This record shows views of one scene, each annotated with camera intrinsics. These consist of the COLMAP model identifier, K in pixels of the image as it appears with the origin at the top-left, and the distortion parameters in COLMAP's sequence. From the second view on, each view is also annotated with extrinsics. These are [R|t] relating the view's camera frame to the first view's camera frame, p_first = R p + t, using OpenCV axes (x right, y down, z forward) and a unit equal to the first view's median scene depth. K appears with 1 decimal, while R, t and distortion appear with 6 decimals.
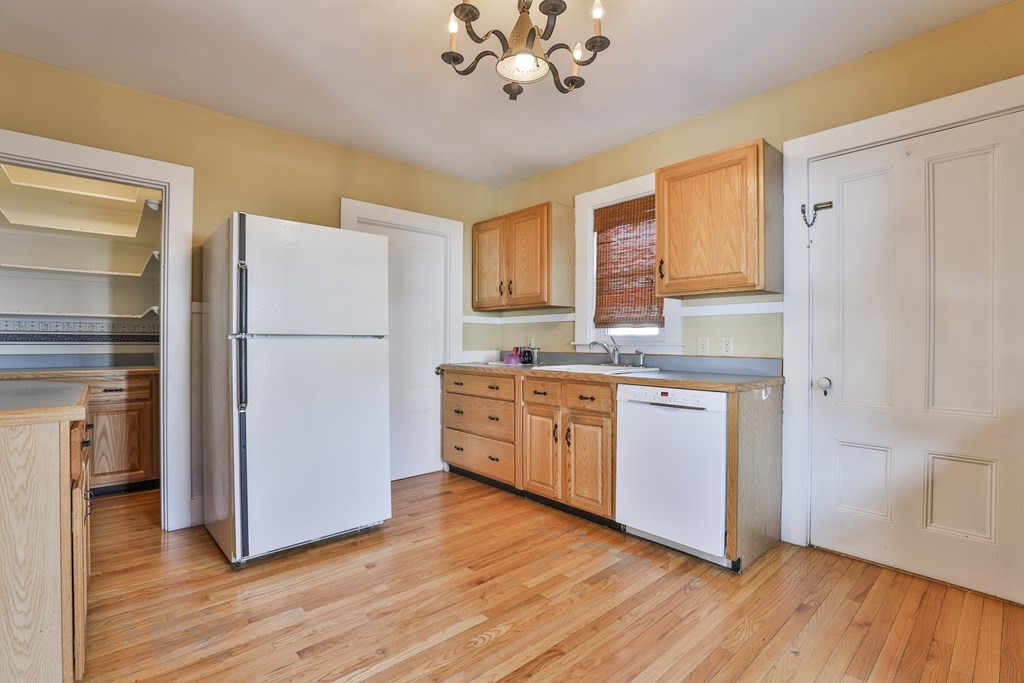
lens RADIAL K [[491.5, 0, 511.2], [0, 491.5, 334.1], [0, 0, 1]] dist [-0.020841, 0.001895]
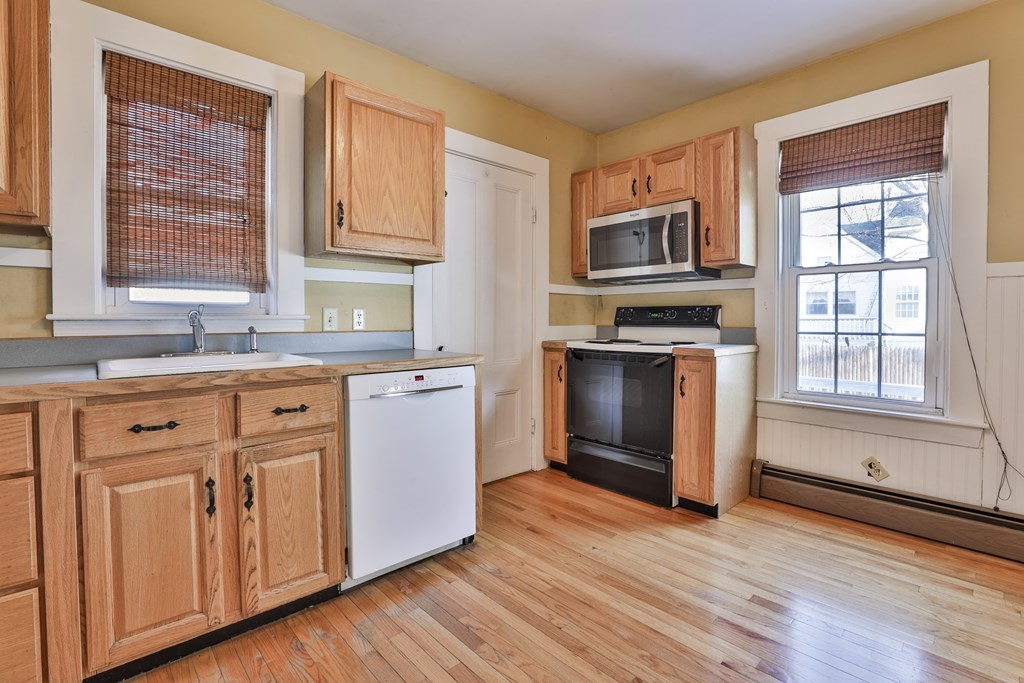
lens RADIAL K [[491.5, 0, 511.2], [0, 491.5, 334.1], [0, 0, 1]] dist [-0.020841, 0.001895]
pose [[-0.040864, -0.028943, 0.998745, -0.433975], [-0.008795, 0.999552, 0.028606, 0.022784], [-0.999126, -0.007615, -0.041100, 0.773486]]
